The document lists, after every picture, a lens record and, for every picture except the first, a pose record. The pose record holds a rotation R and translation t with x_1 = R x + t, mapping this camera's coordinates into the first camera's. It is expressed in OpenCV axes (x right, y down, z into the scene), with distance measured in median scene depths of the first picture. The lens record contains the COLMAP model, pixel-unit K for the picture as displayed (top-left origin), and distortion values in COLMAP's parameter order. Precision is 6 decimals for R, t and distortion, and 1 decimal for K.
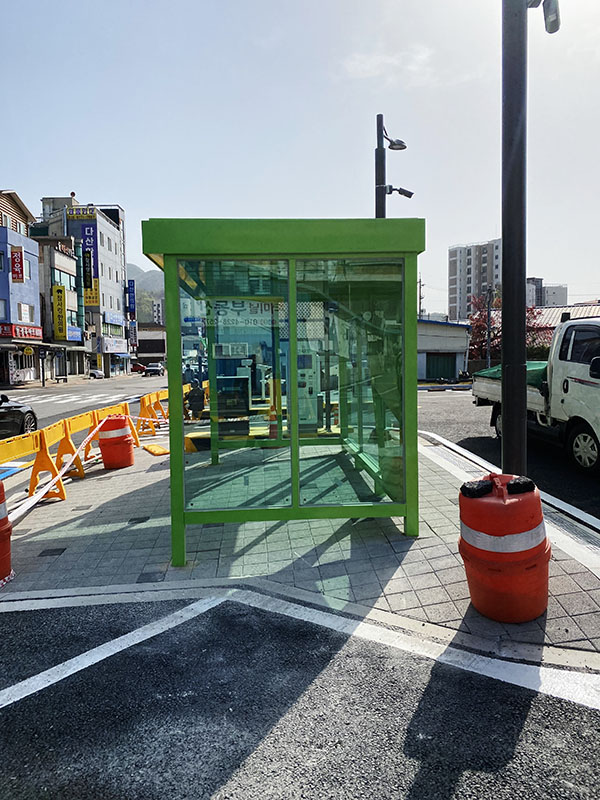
lens RADIAL K [[637.3, 0, 300.0], [0, 637.3, 400.0], [0, 0, 1]] dist [0.006517, -0.001920]
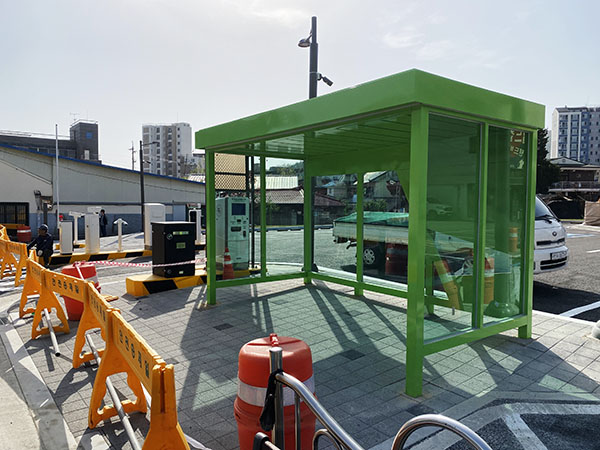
lens RADIAL K [[474.5, 0, 300.0], [0, 474.5, 225.0], [0, 0, 1]] dist [0.005978, -0.007179]
pose [[0.827230, -0.003480, 0.561852, -0.099634], [0.022940, 0.999356, -0.027585, -0.001147], [-0.561395, 0.035708, 0.826778, 0.055066]]
